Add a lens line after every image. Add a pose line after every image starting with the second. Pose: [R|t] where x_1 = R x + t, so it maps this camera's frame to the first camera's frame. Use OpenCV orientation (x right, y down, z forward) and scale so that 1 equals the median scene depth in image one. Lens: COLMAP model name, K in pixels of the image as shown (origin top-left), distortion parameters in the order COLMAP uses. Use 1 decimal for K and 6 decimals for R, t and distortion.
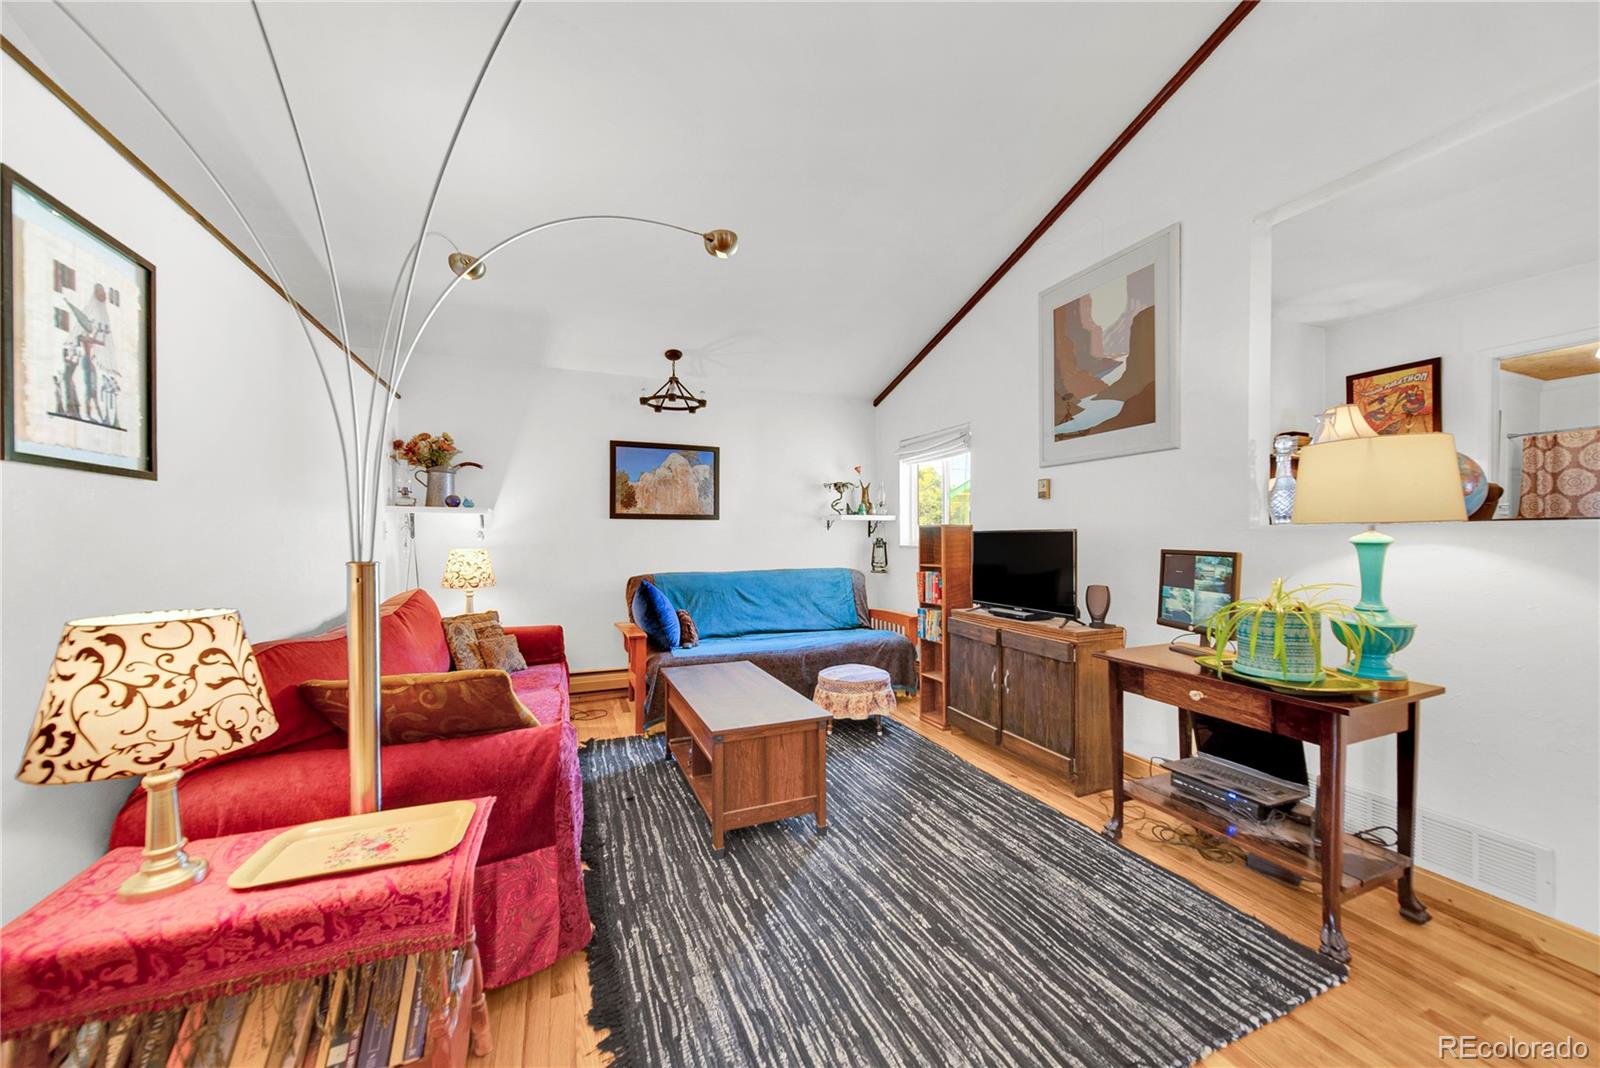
lens RADIAL K [[575.2, 0, 801.2], [0, 575.2, 541.2], [0, 0, 1]] dist [0.002660, -0.000057]
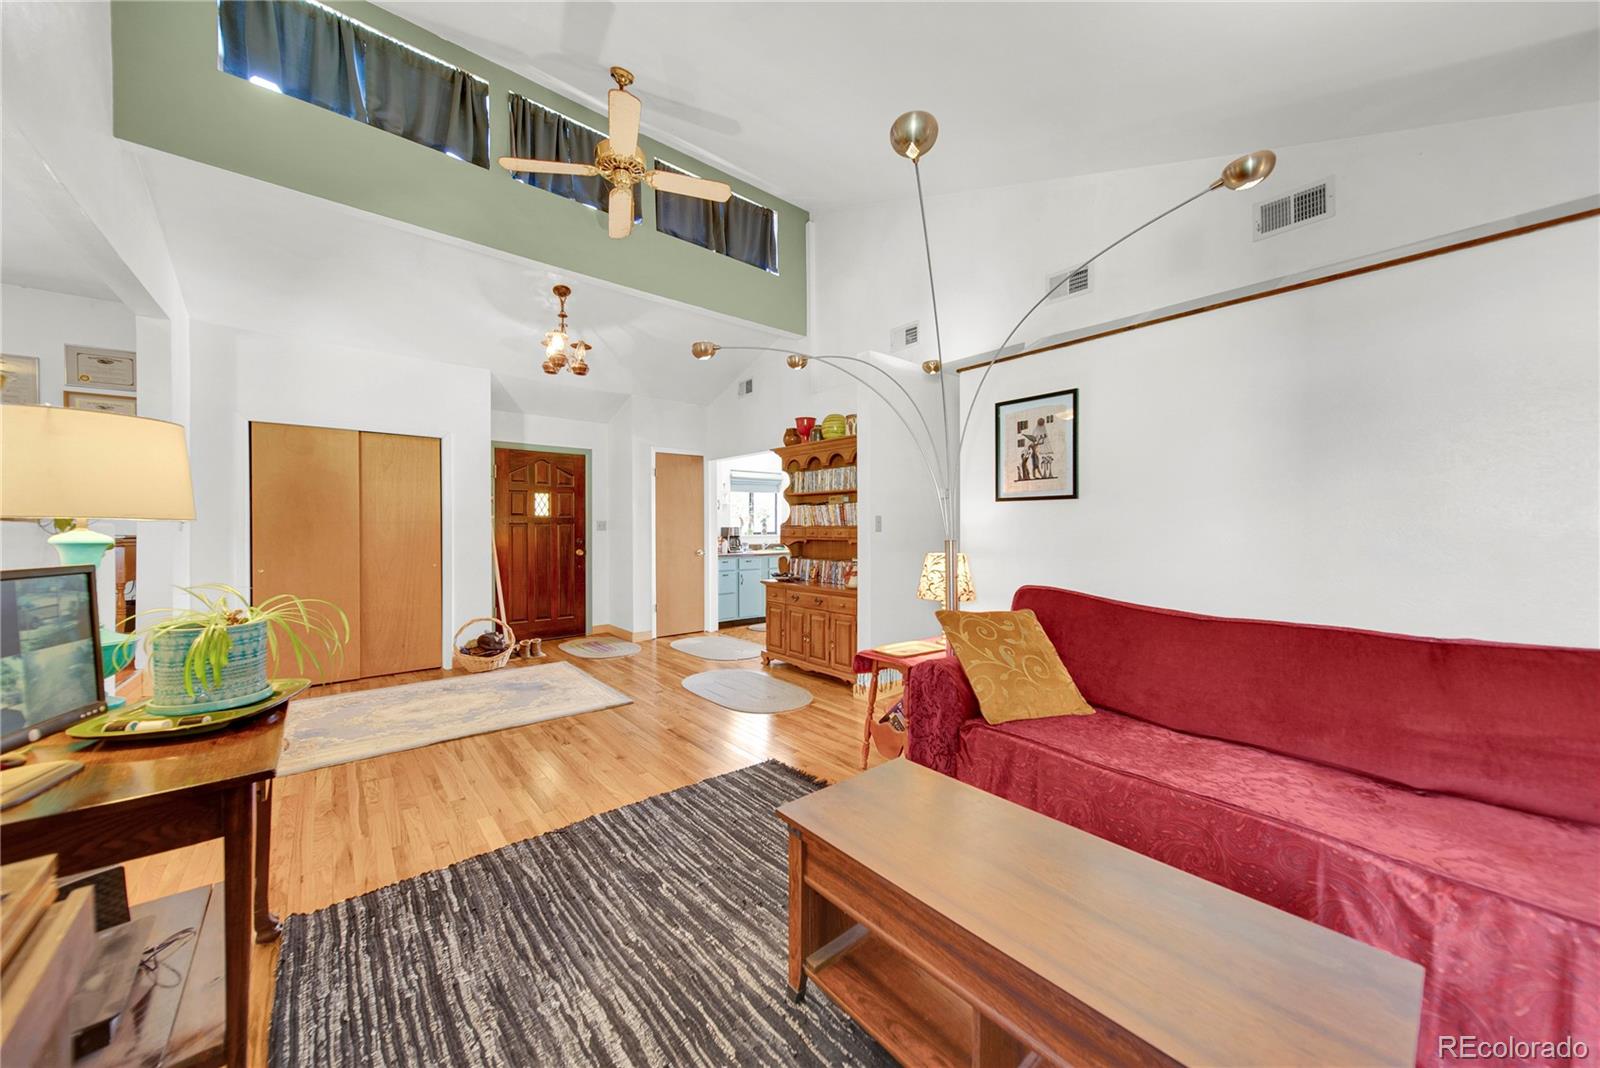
lens RADIAL K [[575.2, 0, 798.3], [0, 575.2, 526.3], [0, 0, 1]] dist [0.002660, -0.000057]
pose [[-0.957422, 0.006113, -0.288626, 0.273384], [0.002382, 0.999909, 0.013276, -0.029316], [0.288681, 0.012024, -0.957350, 2.049485]]
